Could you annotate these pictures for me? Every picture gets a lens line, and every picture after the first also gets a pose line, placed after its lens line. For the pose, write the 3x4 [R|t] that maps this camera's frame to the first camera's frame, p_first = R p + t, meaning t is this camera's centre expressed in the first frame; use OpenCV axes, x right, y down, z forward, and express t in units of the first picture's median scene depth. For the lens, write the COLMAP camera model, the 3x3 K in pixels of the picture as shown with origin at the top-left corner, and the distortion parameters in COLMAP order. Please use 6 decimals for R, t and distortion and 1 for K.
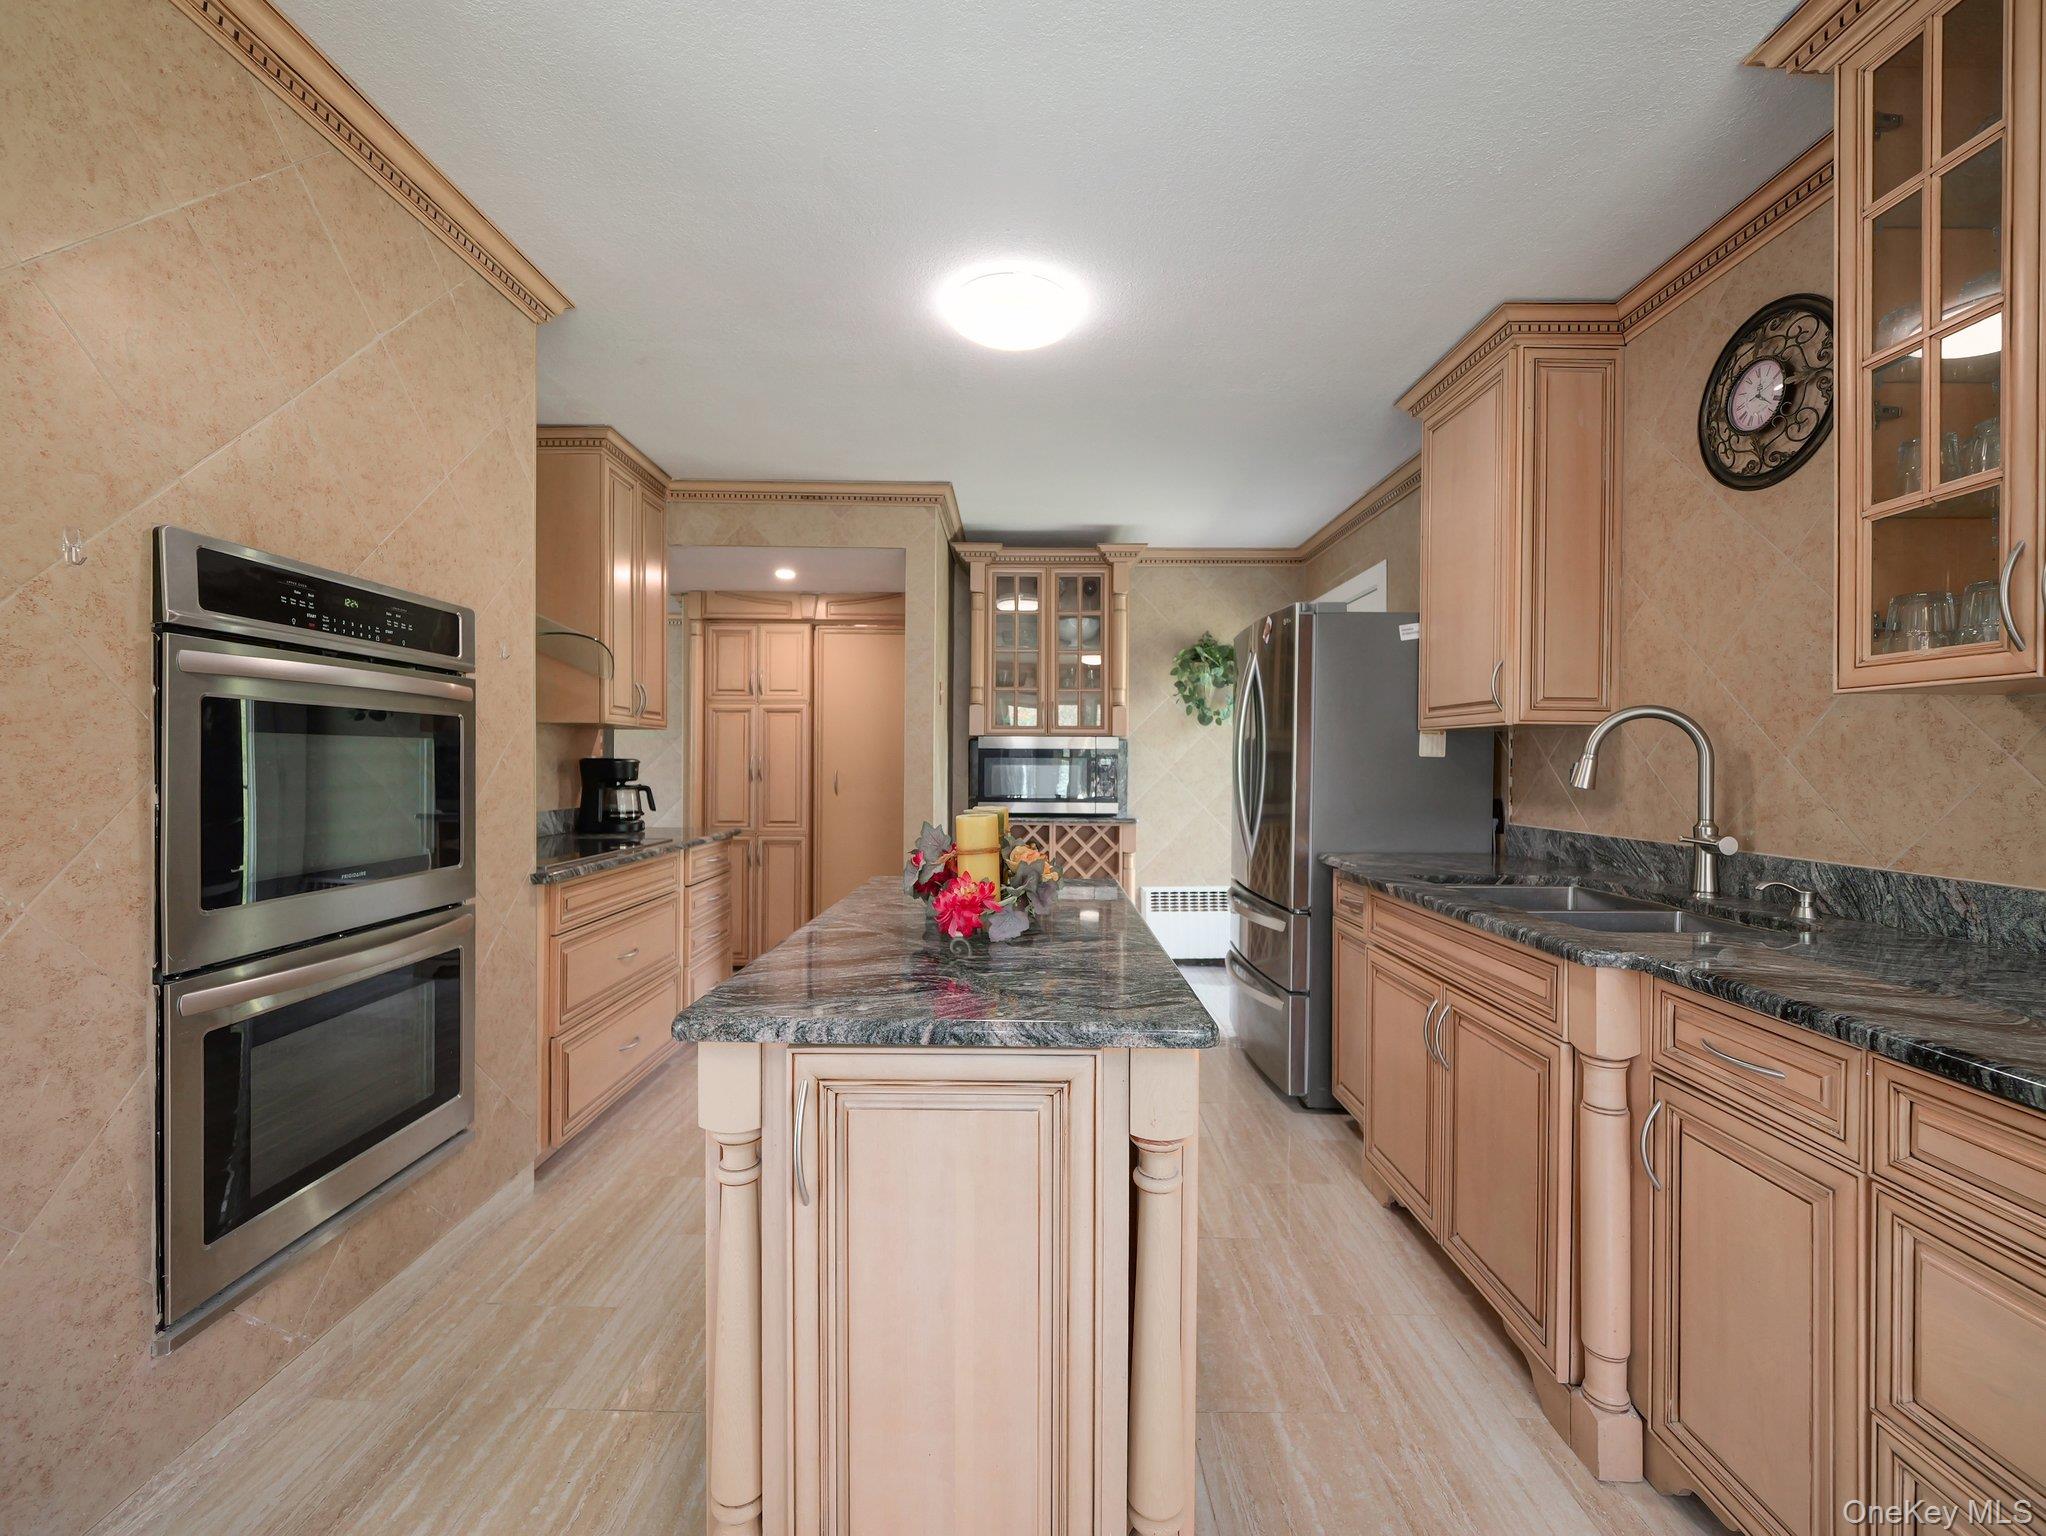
lens RADIAL K [[858.2, 0, 1027.5], [0, 858.2, 763.3], [0, 0, 1]] dist [-0.003668, -0.000399]
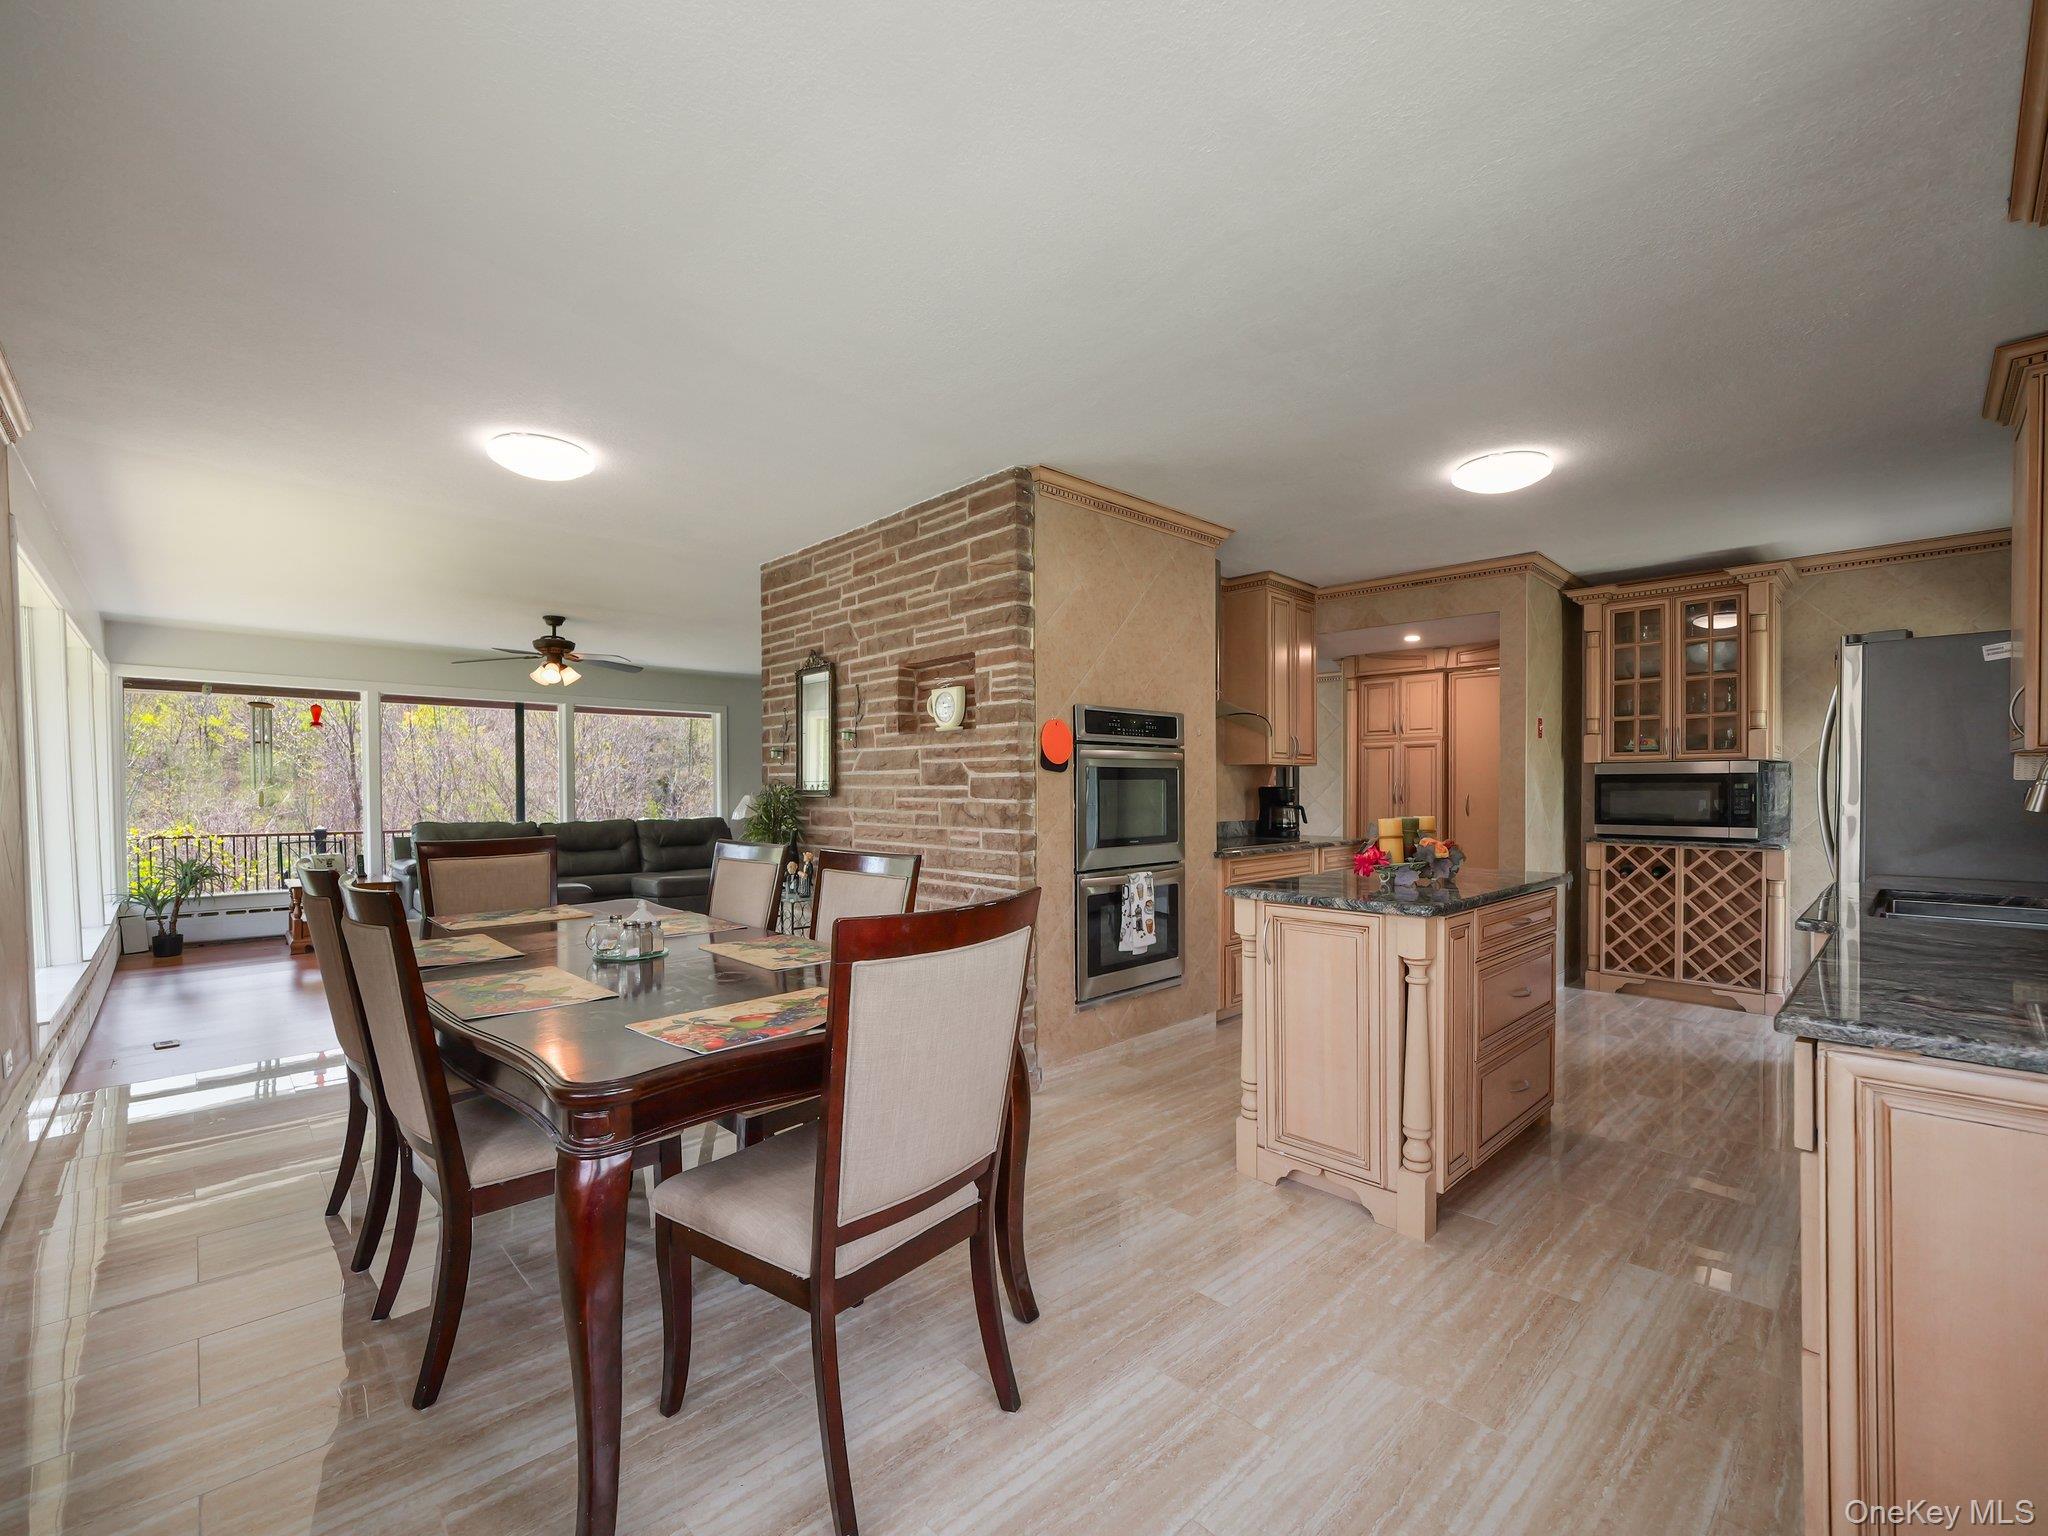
lens RADIAL K [[866.7, 0, 1020.1], [0, 866.7, 790.1], [0, 0, 1]] dist [-0.001855, -0.000327]
pose [[0.686498, -0.004339, -0.727118, 0.467970], [0.005979, 0.999982, -0.000322, -0.004016], [0.727107, -0.004126, 0.686512, -0.550888]]
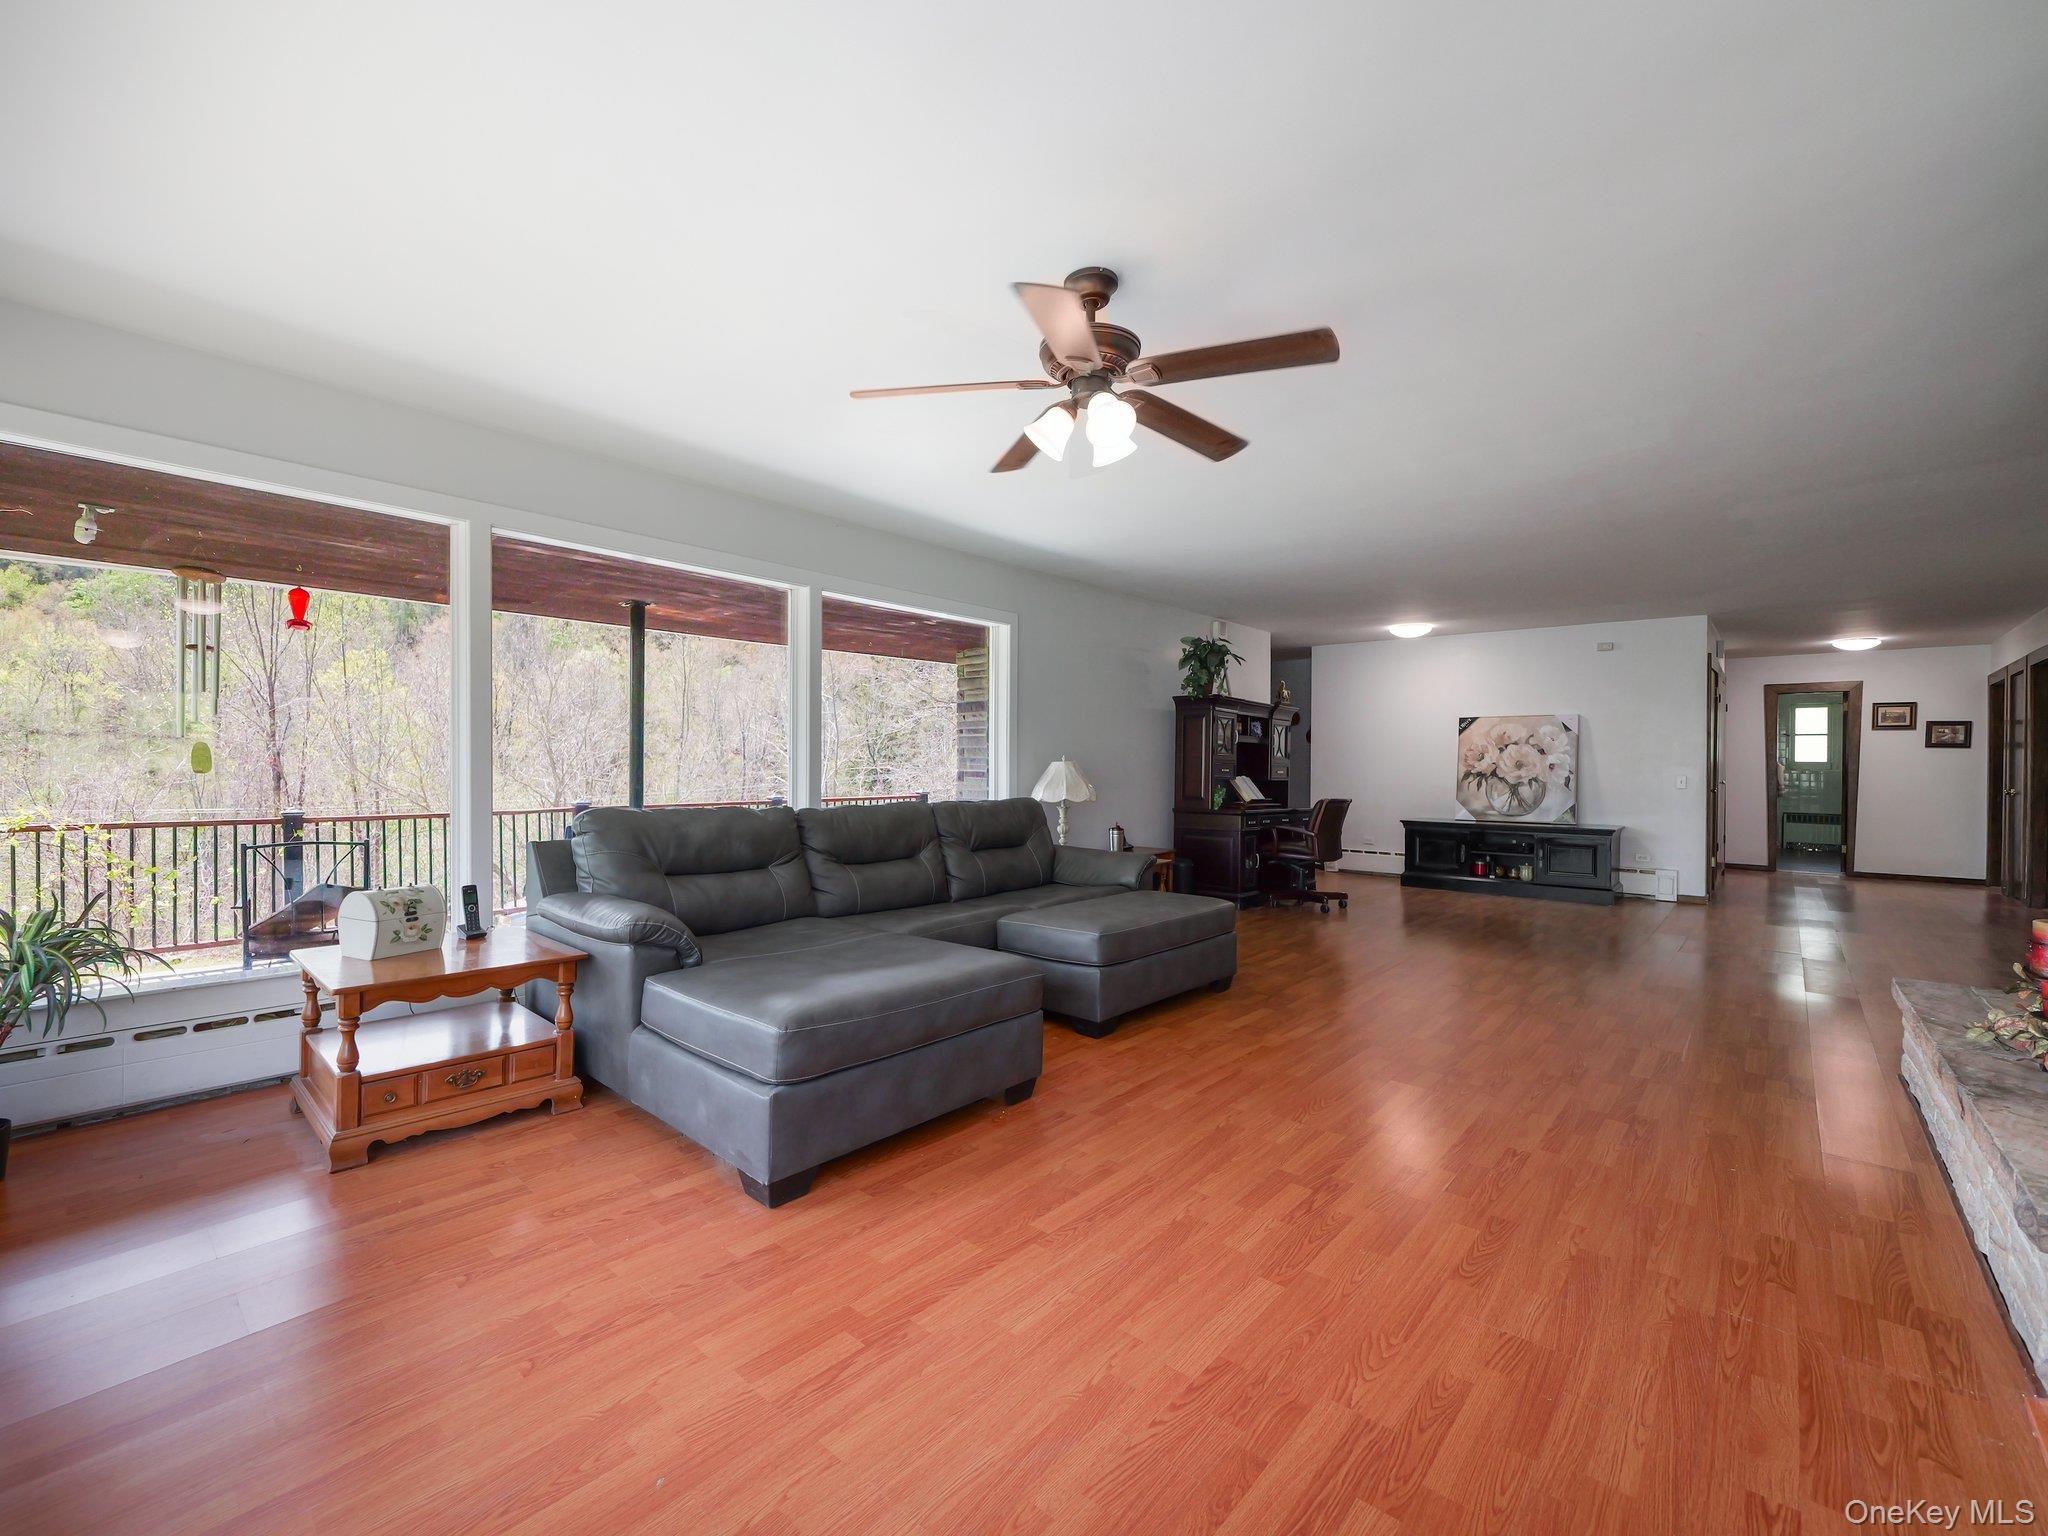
lens RADIAL K [[859.1, 0, 1028.5], [0, 859.1, 763.3], [0, 0, 1]] dist [-0.003668, -0.000399]
pose [[0.747204, 0.001158, -0.664594, -1.610201], [-0.004360, 0.999986, -0.003159, 0.022320], [0.664581, 0.005257, 0.747198, -0.557798]]
